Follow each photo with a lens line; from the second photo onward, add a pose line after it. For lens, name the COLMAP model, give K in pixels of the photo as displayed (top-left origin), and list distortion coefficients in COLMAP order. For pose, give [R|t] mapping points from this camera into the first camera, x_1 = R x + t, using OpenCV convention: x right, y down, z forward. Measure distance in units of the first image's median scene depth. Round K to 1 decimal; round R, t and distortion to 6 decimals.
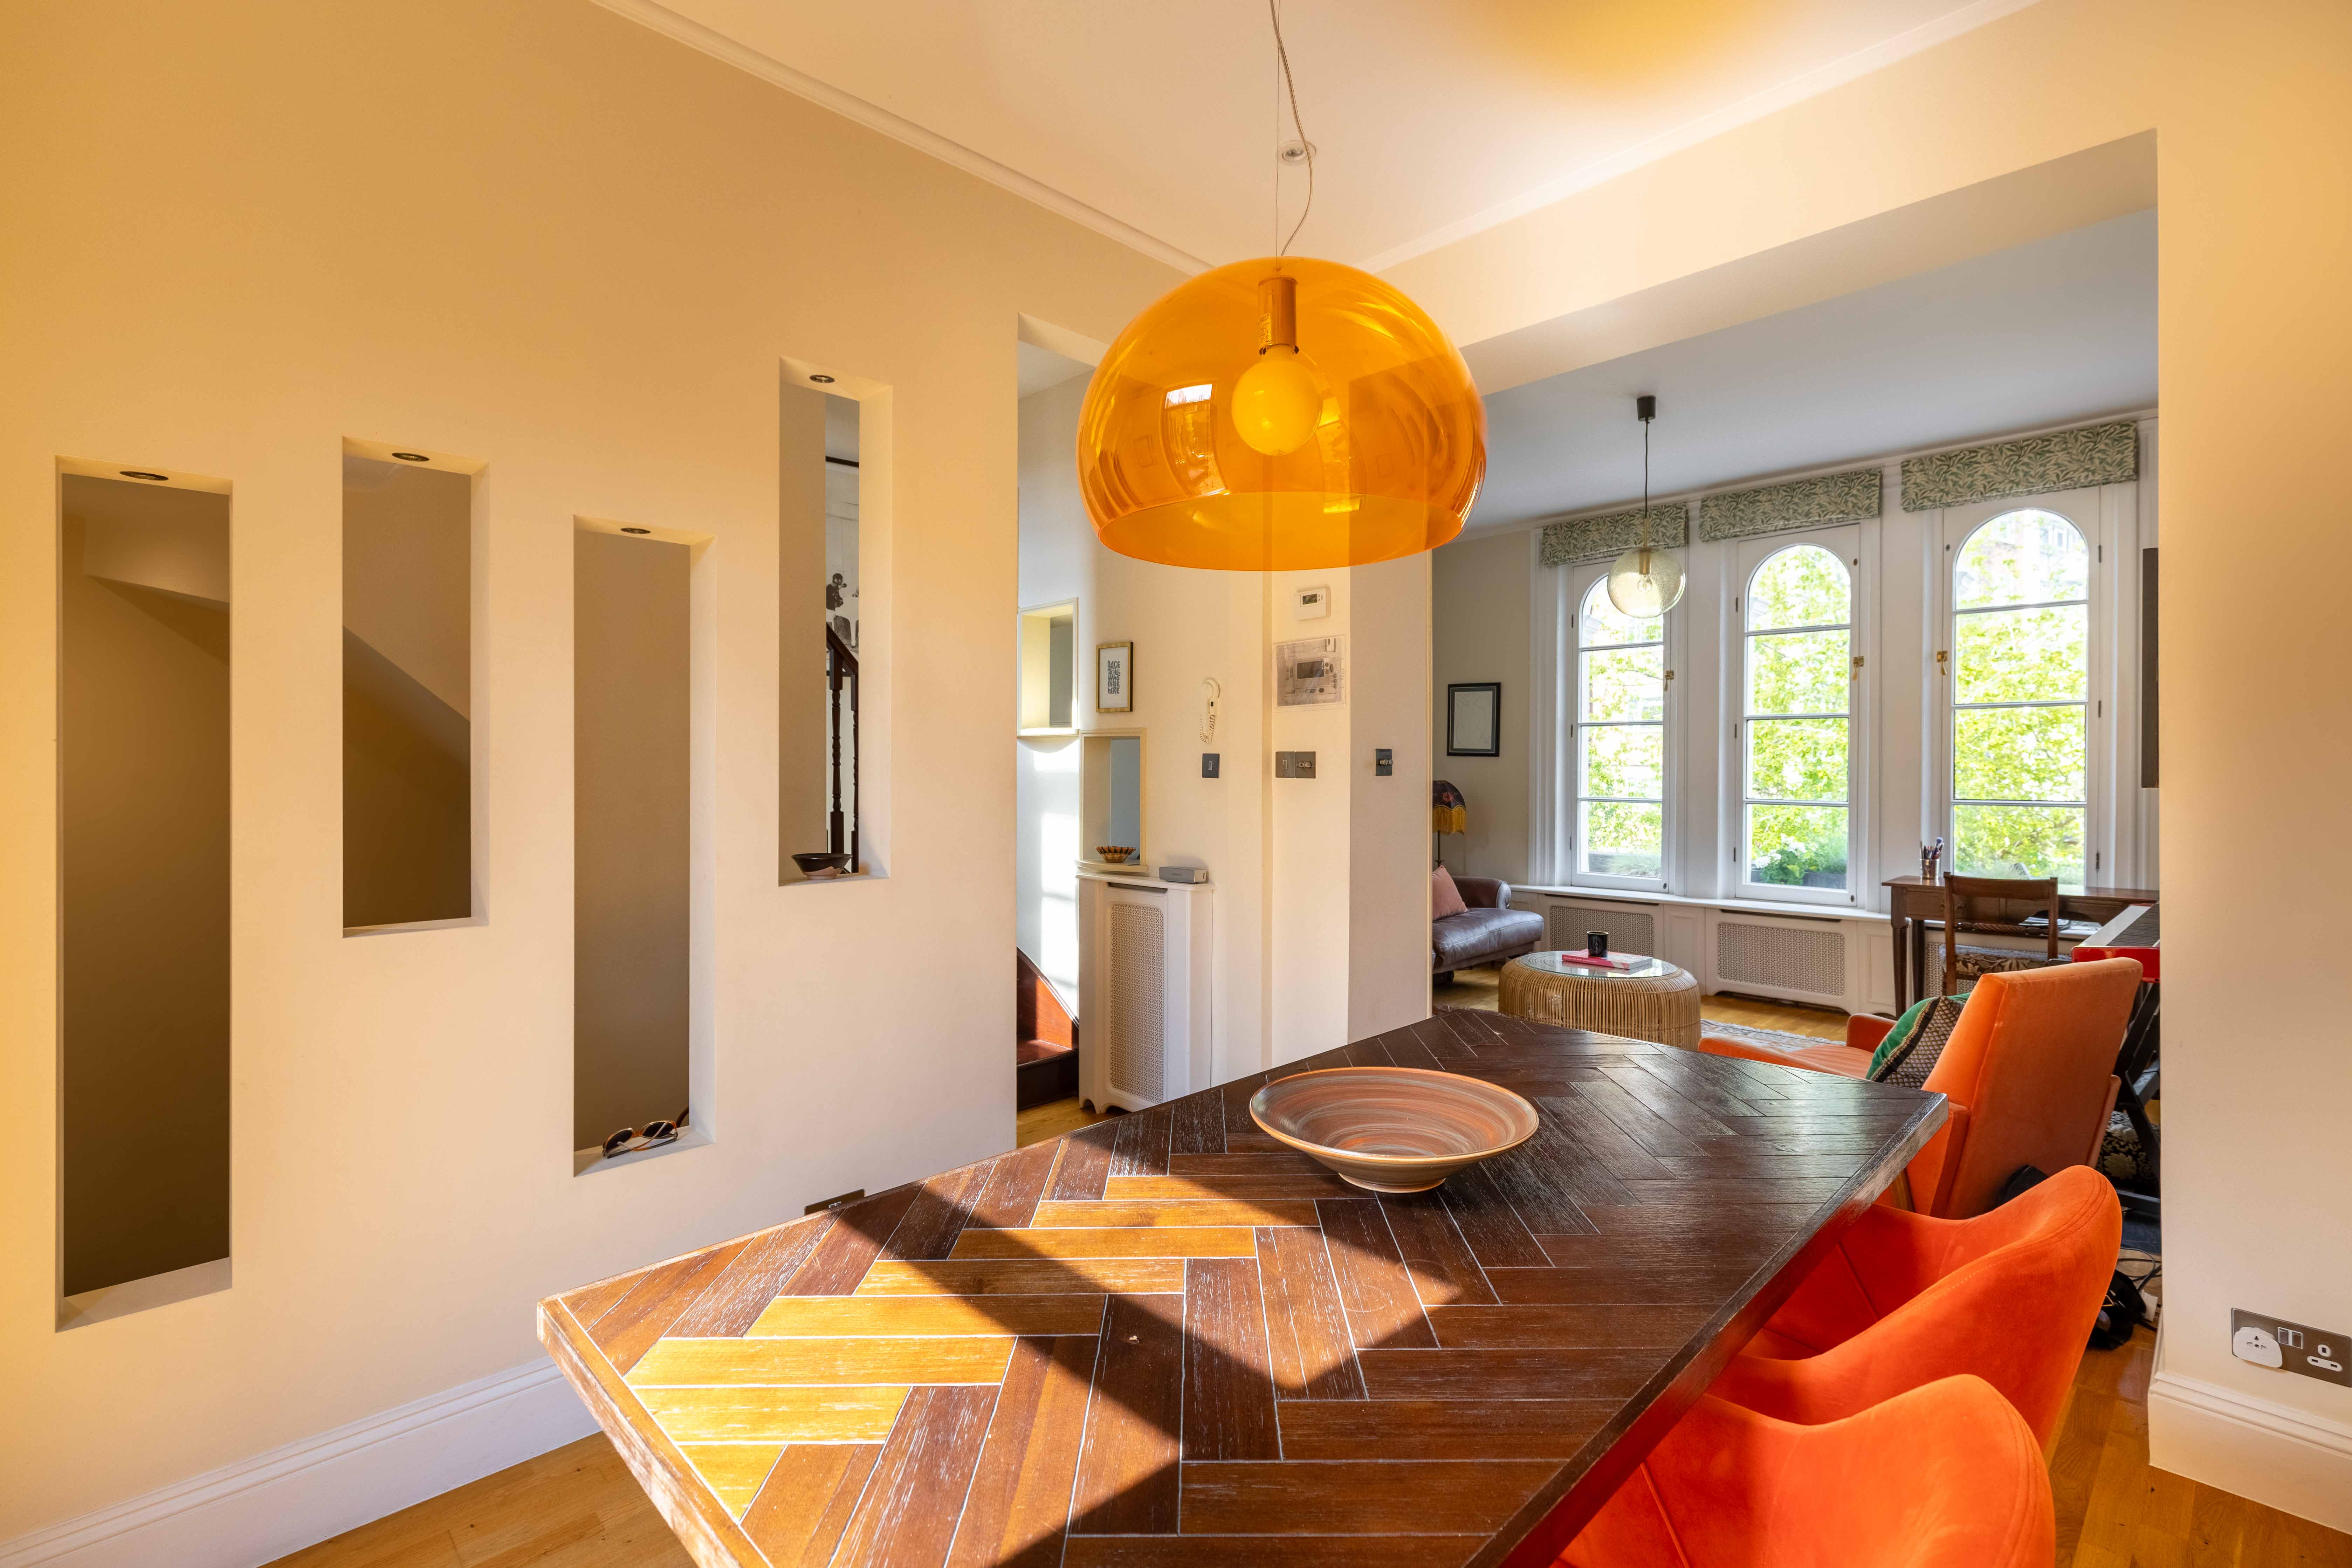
lens RADIAL K [[1063.8, 0, 1182.2], [0, 1063.8, 769.2], [0, 0, 1]] dist [0.006142, -0.001217]
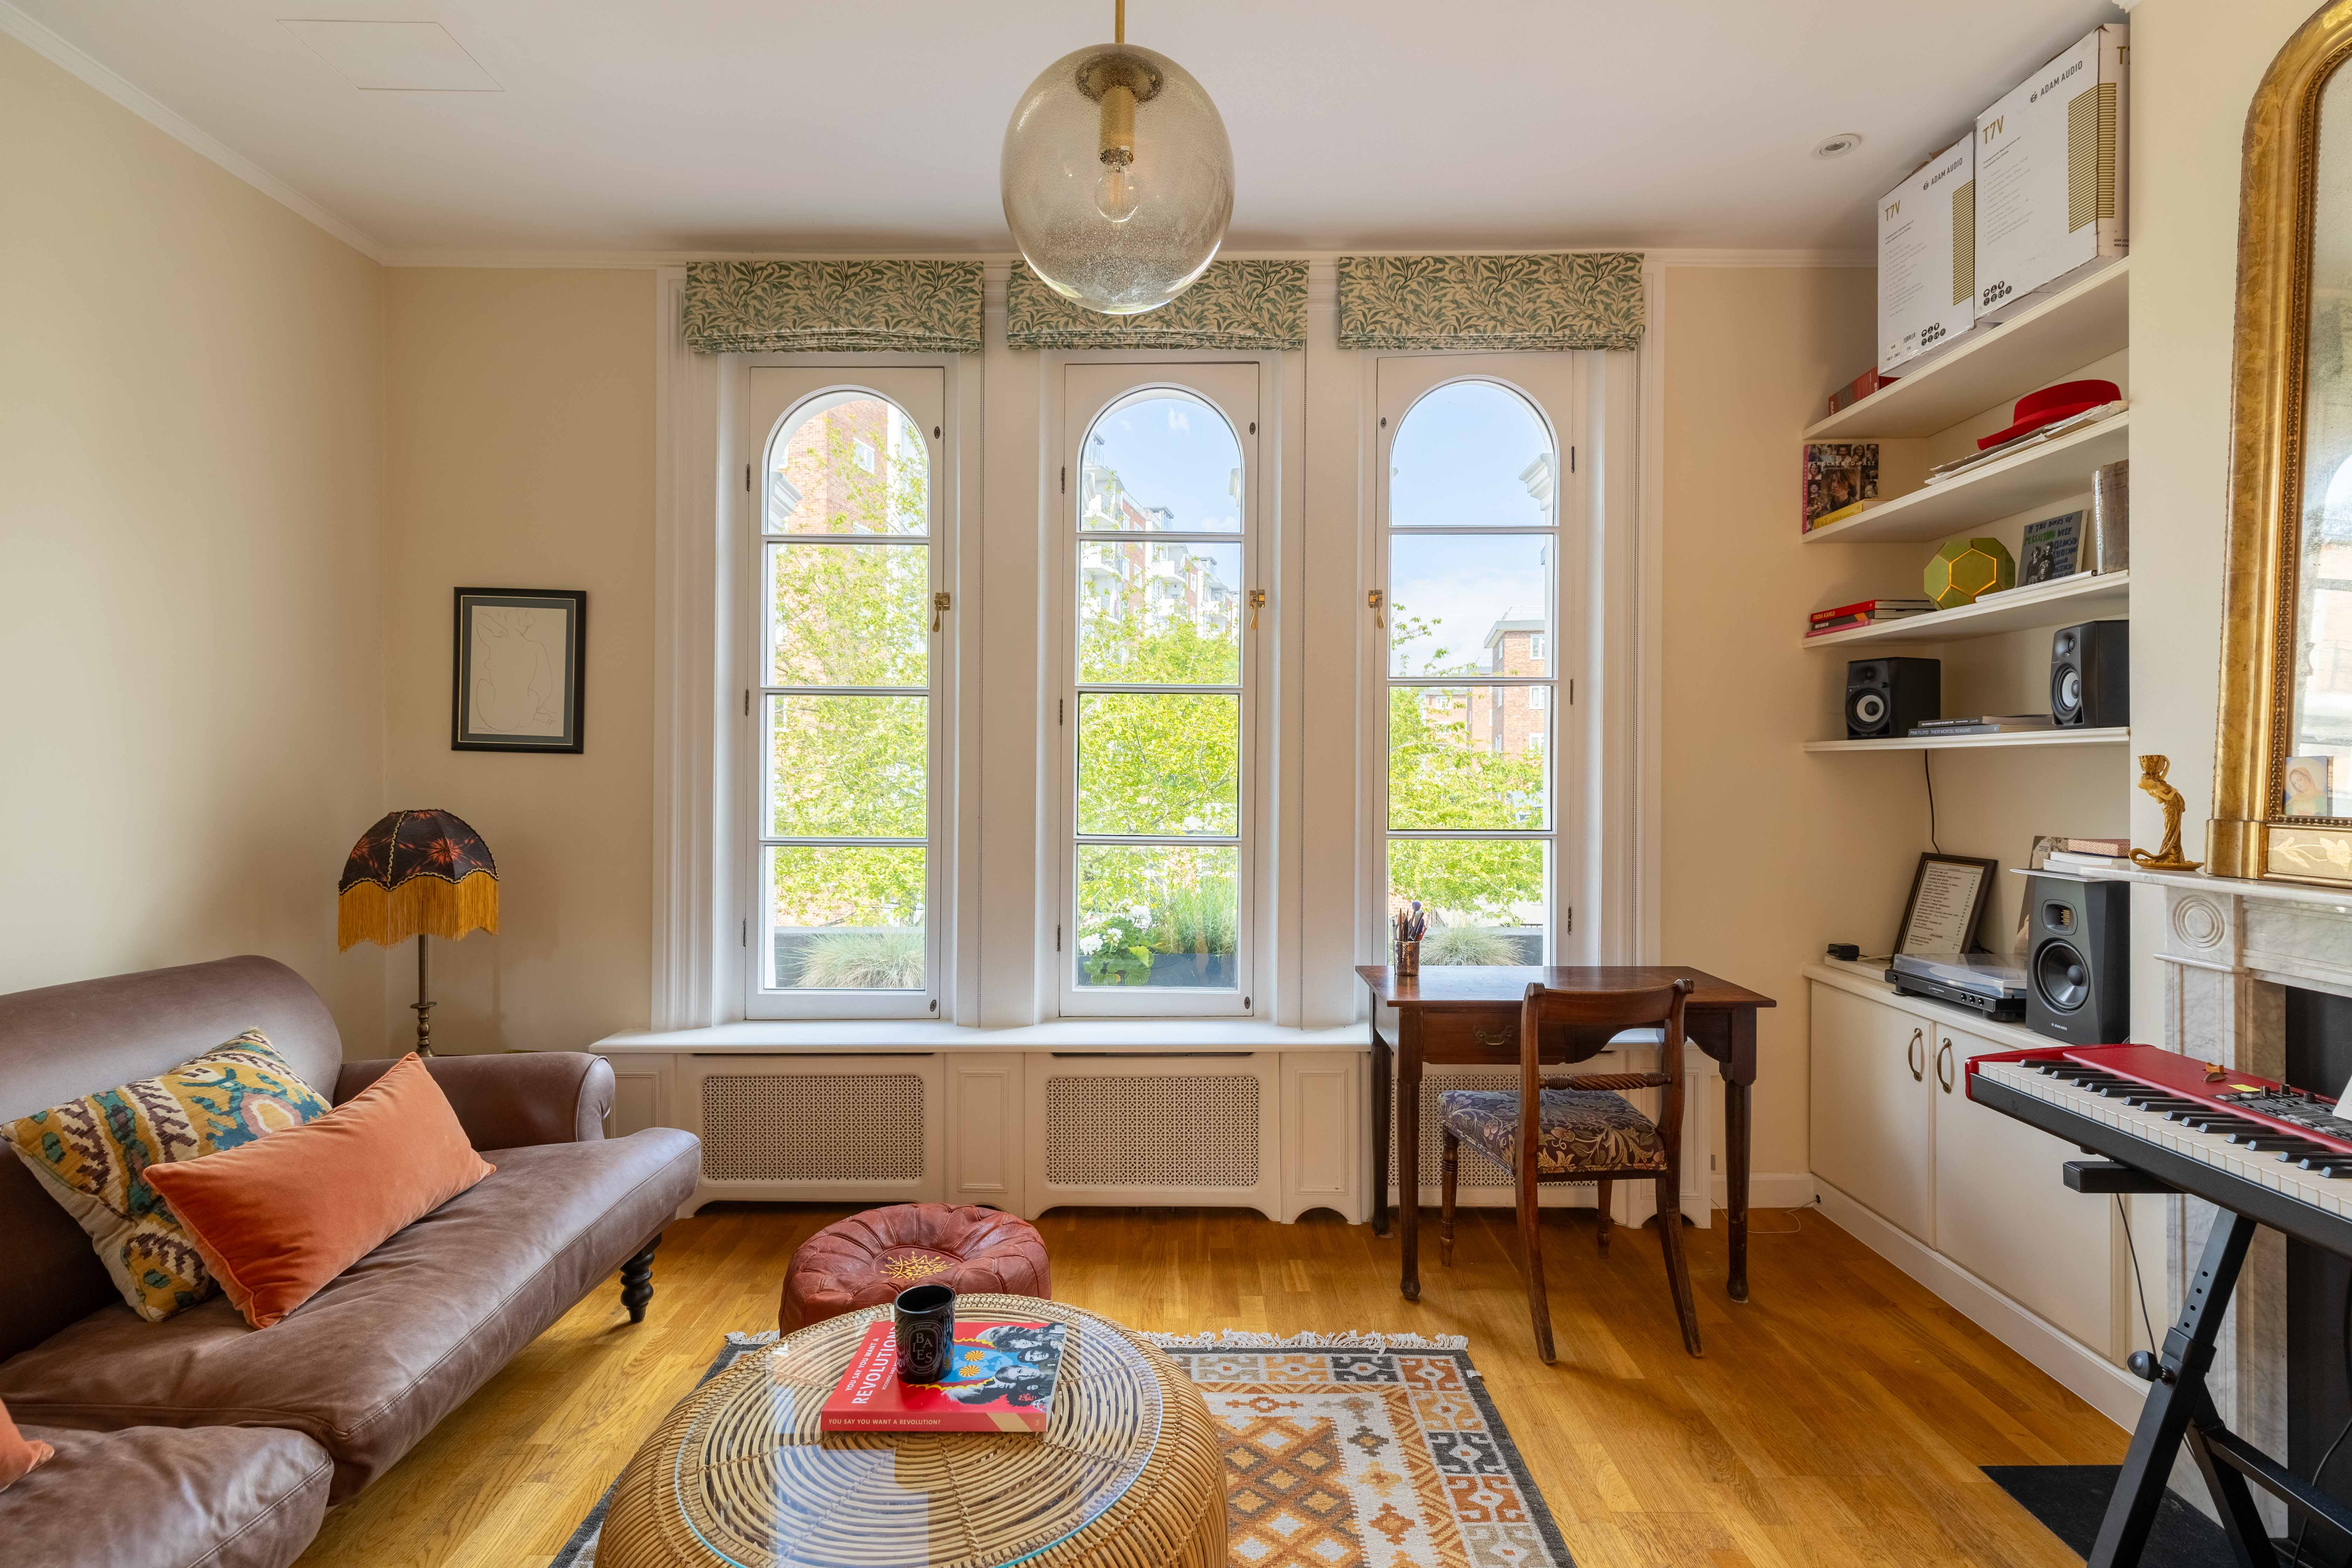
lens RADIAL K [[1063.8, 0, 1182.2], [0, 1063.8, 769.2], [0, 0, 1]] dist [0.006142, -0.001217]
pose [[0.695112, 0.001302, 0.718900, 0.167800], [-0.001688, 0.999999, -0.000178, -0.006289], [-0.718899, -0.001090, 0.695113, 0.564753]]
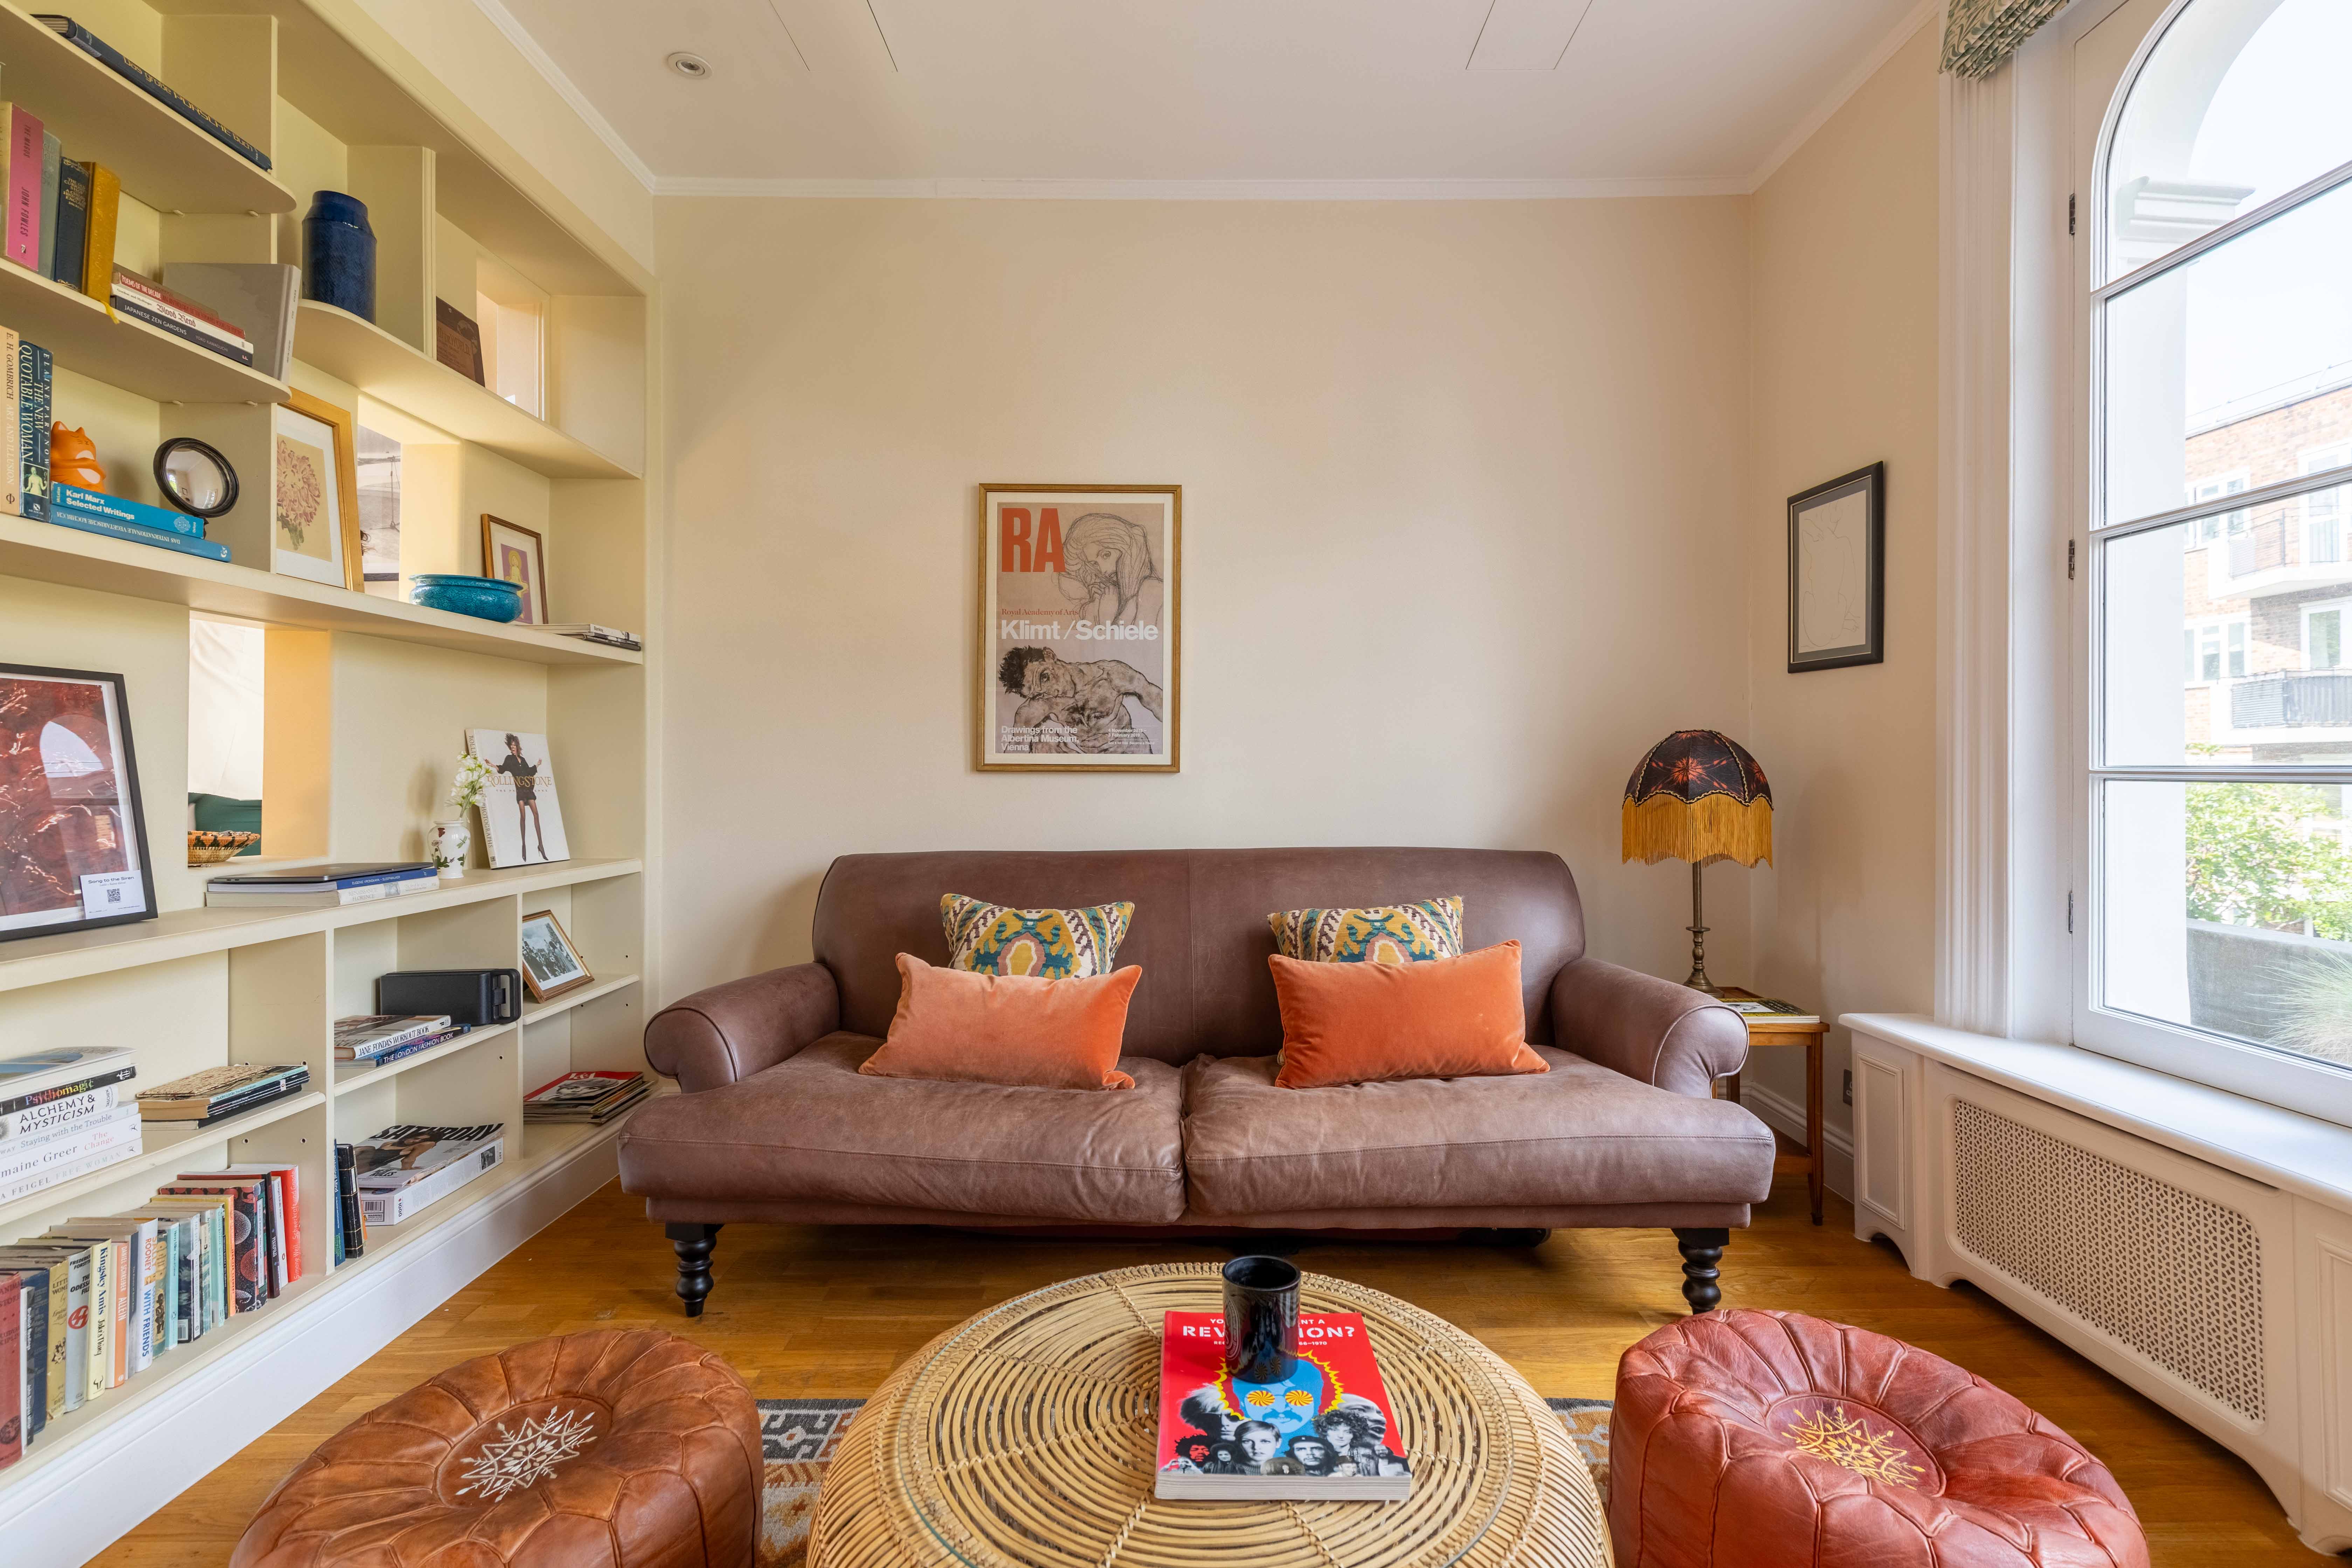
lens RADIAL K [[1079.4, 0, 1175.9], [0, 1079.4, 769.7], [0, 0, 1]] dist [0.009613, -0.001698]
pose [[0.712189, -0.009093, -0.701929, 0.439257], [0.005868, 0.999958, -0.007000, 0.030417], [0.701963, 0.000866, 0.712213, 0.634878]]
